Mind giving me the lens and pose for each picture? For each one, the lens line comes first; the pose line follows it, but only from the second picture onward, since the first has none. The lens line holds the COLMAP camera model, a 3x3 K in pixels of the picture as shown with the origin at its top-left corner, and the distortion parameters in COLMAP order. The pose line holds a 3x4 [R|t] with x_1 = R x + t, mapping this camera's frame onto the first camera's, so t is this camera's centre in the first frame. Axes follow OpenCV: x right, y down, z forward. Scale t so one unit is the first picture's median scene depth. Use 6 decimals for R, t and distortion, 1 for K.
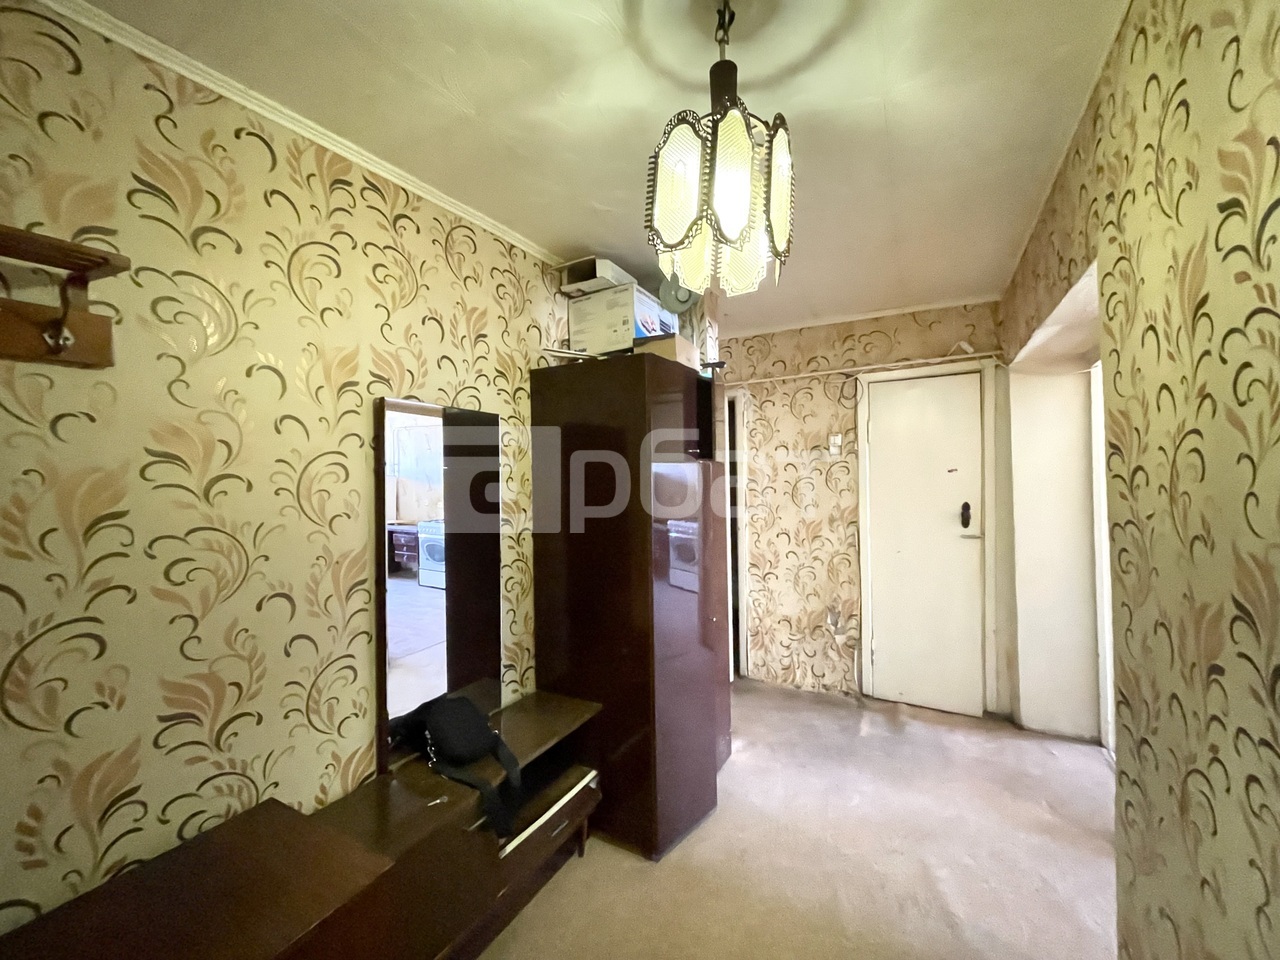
lens RADIAL K [[514.2, 0, 638.7], [0, 514.2, 473.7], [0, 0, 1]] dist [-0.002941, 0.000415]
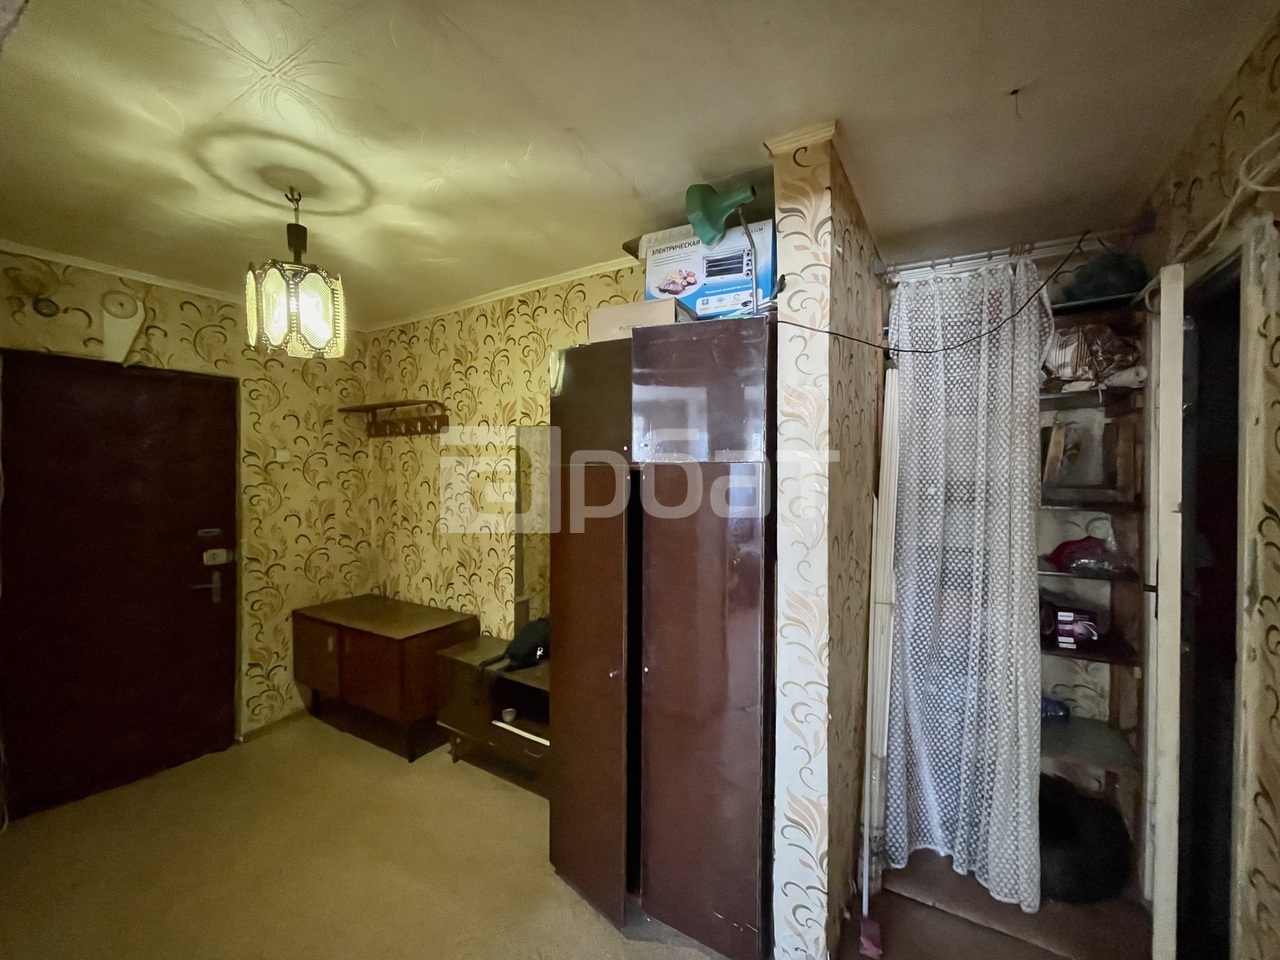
lens RADIAL K [[514.2, 0, 640.4], [0, 514.2, 475.3], [0, 0, 1]] dist [-0.002941, 0.000415]
pose [[-0.030774, 0.037976, -0.998805, 1.215264], [-0.001126, 0.999276, 0.038029, -0.051748], [0.999526, 0.002295, -0.030709, 1.469275]]
